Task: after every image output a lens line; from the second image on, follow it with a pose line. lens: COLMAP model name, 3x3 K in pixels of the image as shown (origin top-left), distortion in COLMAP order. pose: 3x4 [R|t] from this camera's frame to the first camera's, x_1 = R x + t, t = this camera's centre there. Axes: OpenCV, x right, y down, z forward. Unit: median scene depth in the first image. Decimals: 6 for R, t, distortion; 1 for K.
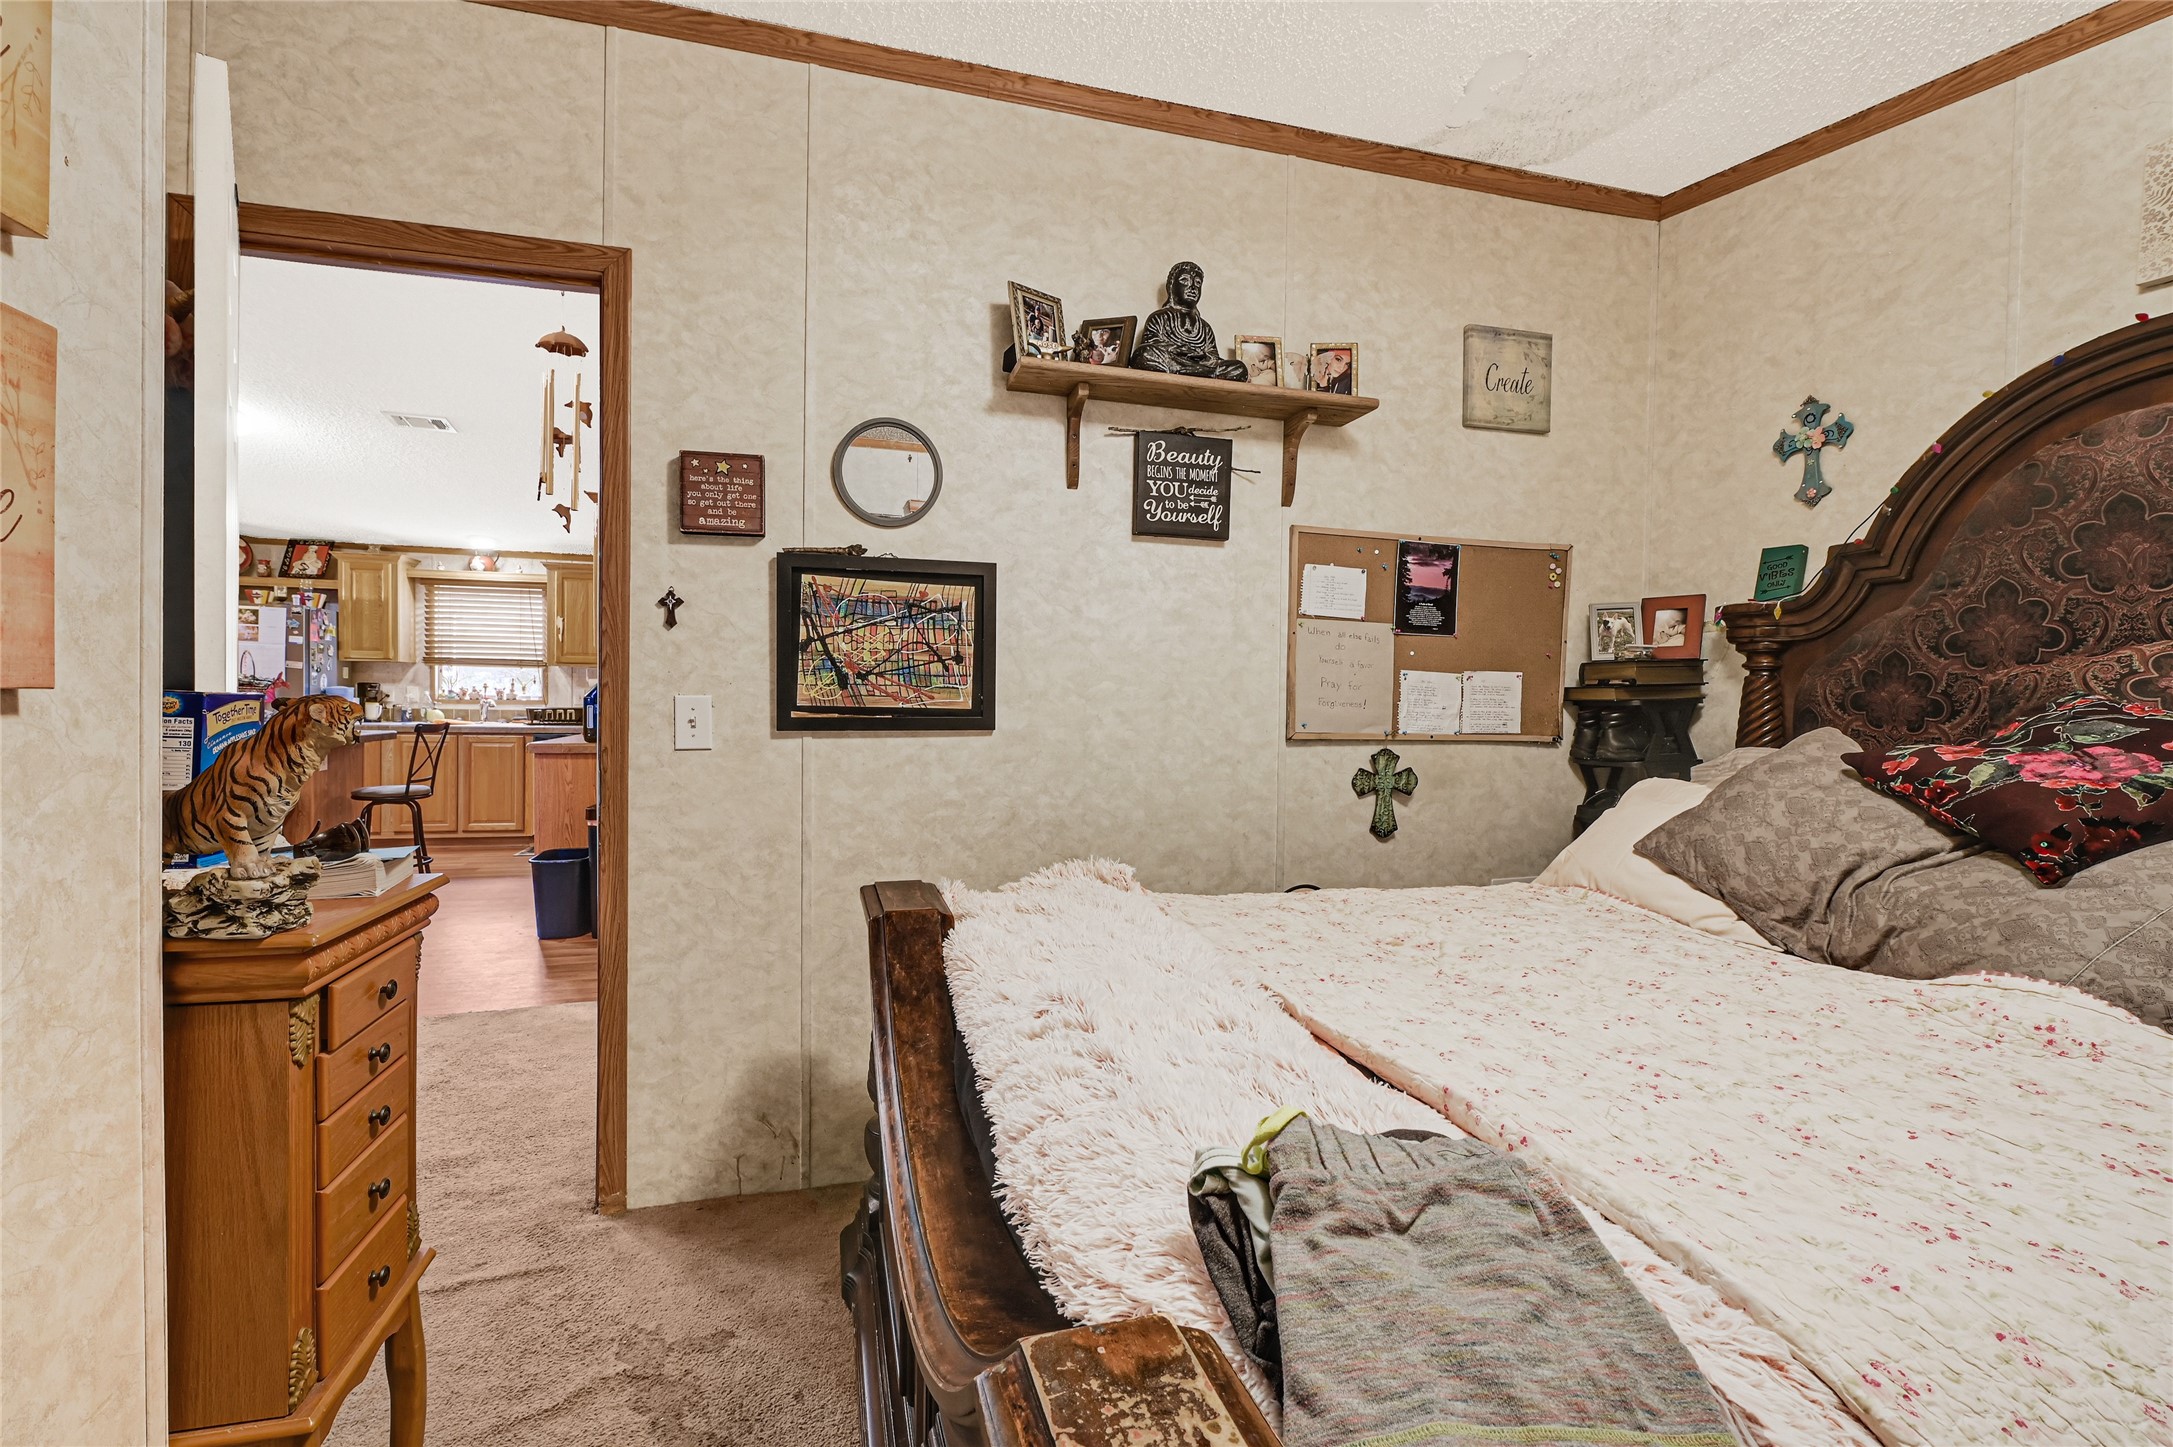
lens RADIAL K [[899.6, 0, 1070.9], [0, 899.6, 716.7], [0, 0, 1]] dist [-0.010552, -0.000208]
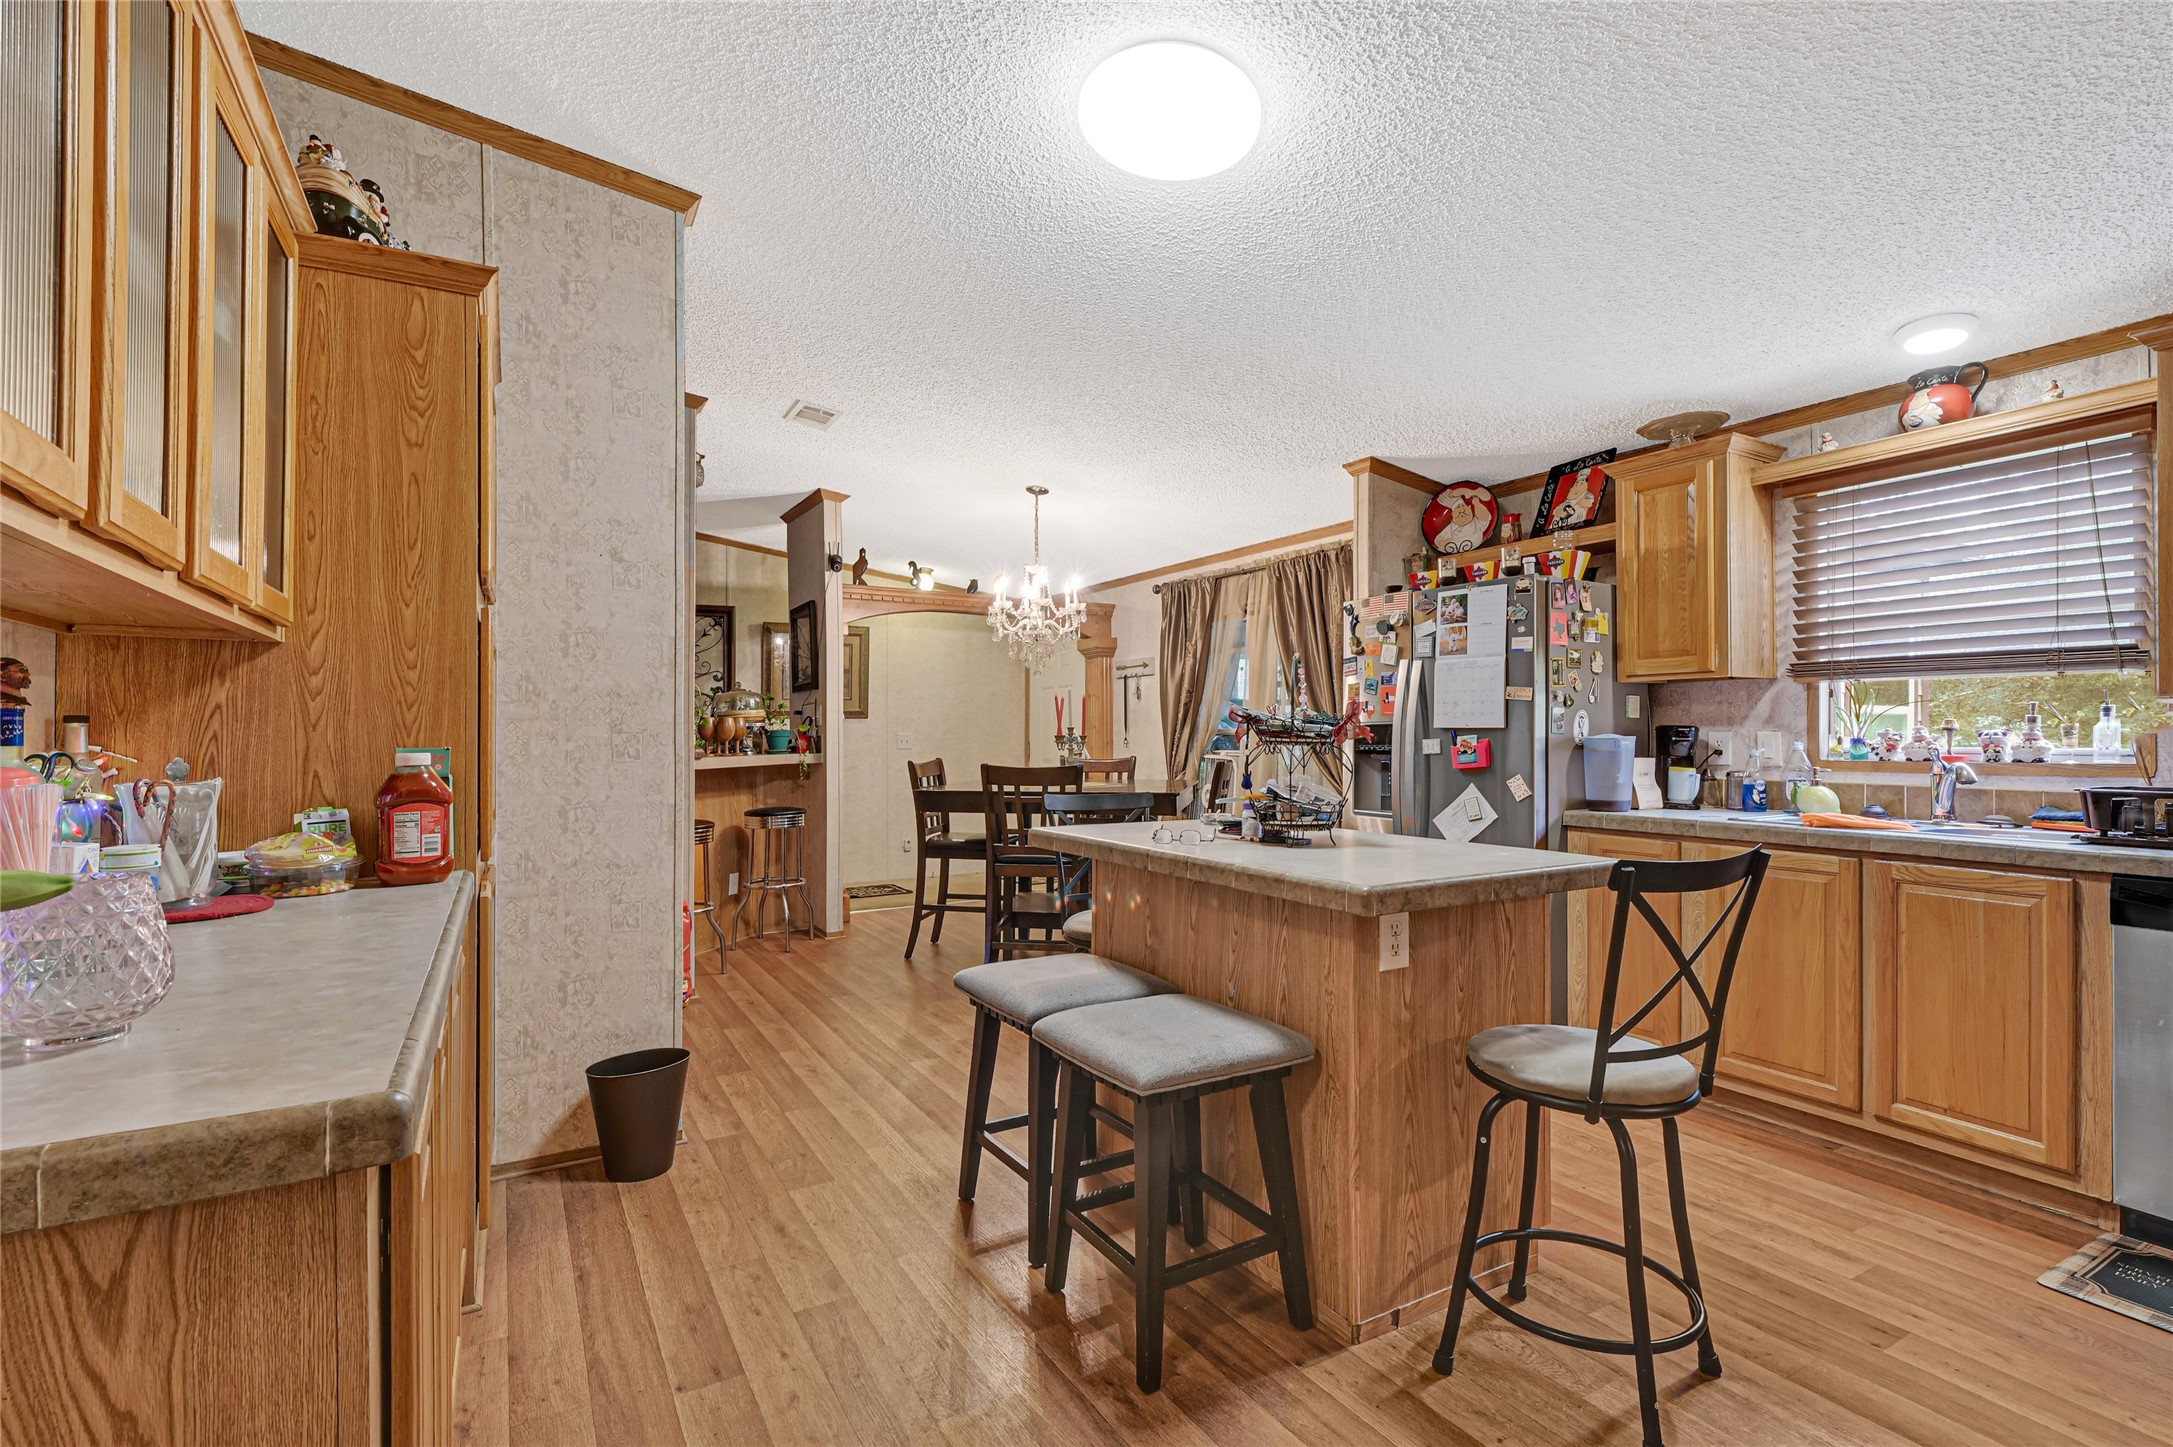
lens RADIAL K [[976.4, 0, 1082.0], [0, 976.4, 734.2], [0, 0, 1]] dist [-0.004015, -0.001101]
pose [[0.229256, -0.016884, -0.973220, -0.354858], [-0.012973, 0.999708, -0.020400, -0.018828], [0.973280, 0.017302, 0.228970, 0.576793]]
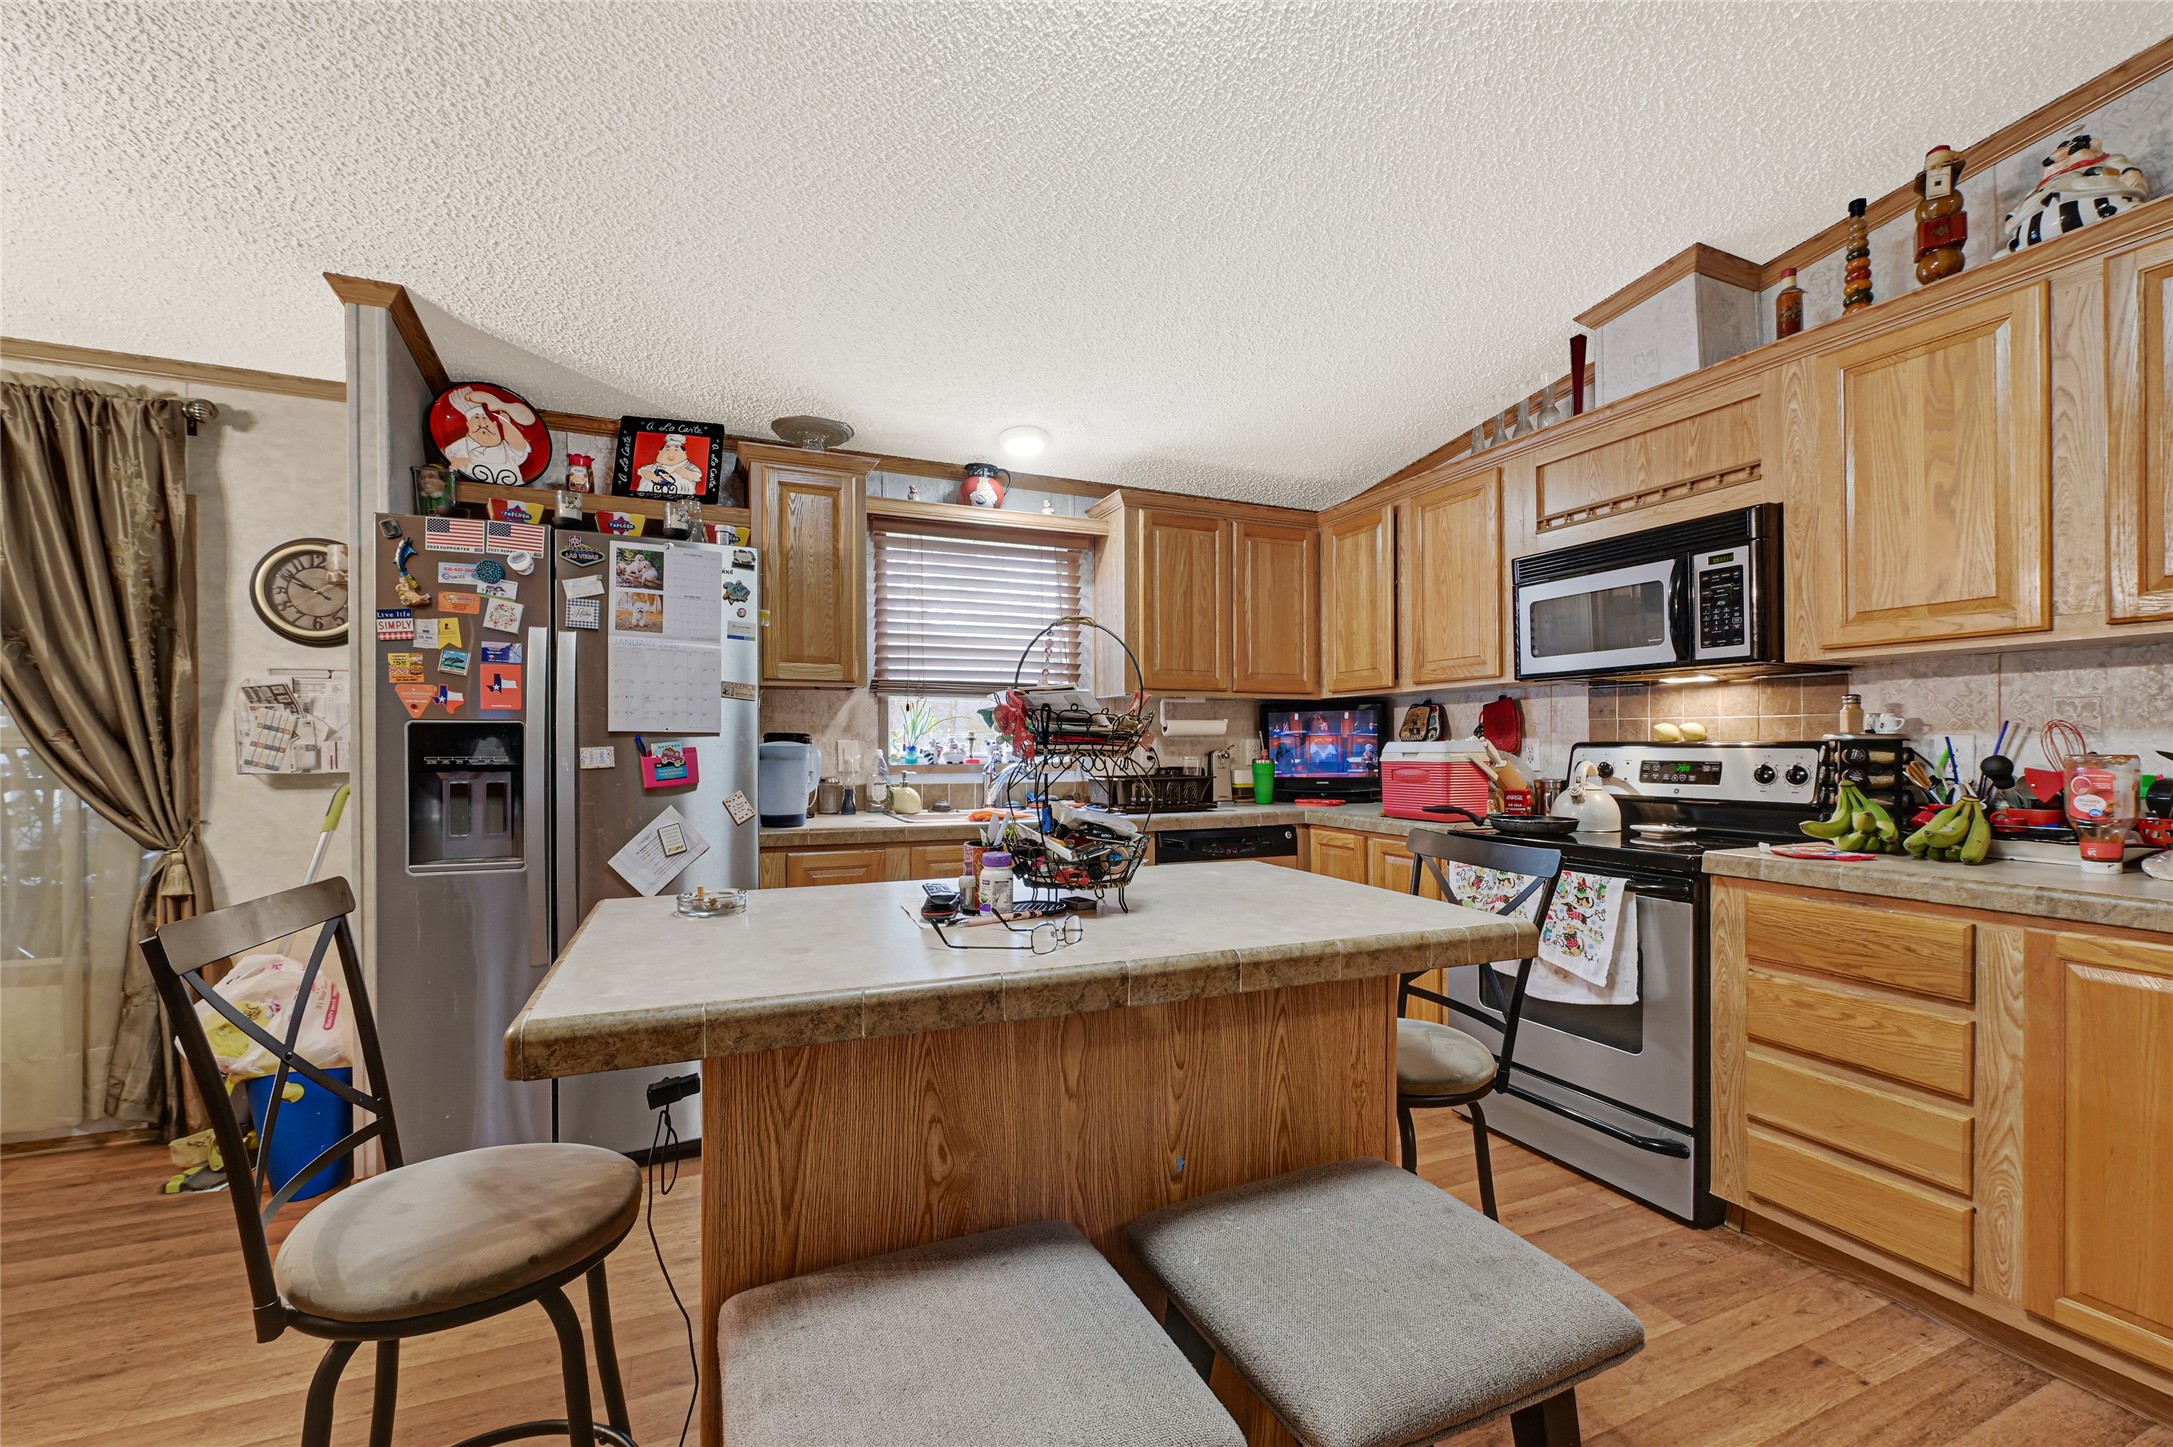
lens RADIAL K [[899.6, 0, 1075.7], [0, 899.6, 738.1], [0, 0, 1]] dist [-0.010552, -0.000208]
pose [[0.993905, -0.009909, 0.109796, -0.693596], [0.012603, 0.999636, -0.023862, -0.022457], [-0.109520, 0.025100, 0.993668, 0.522403]]
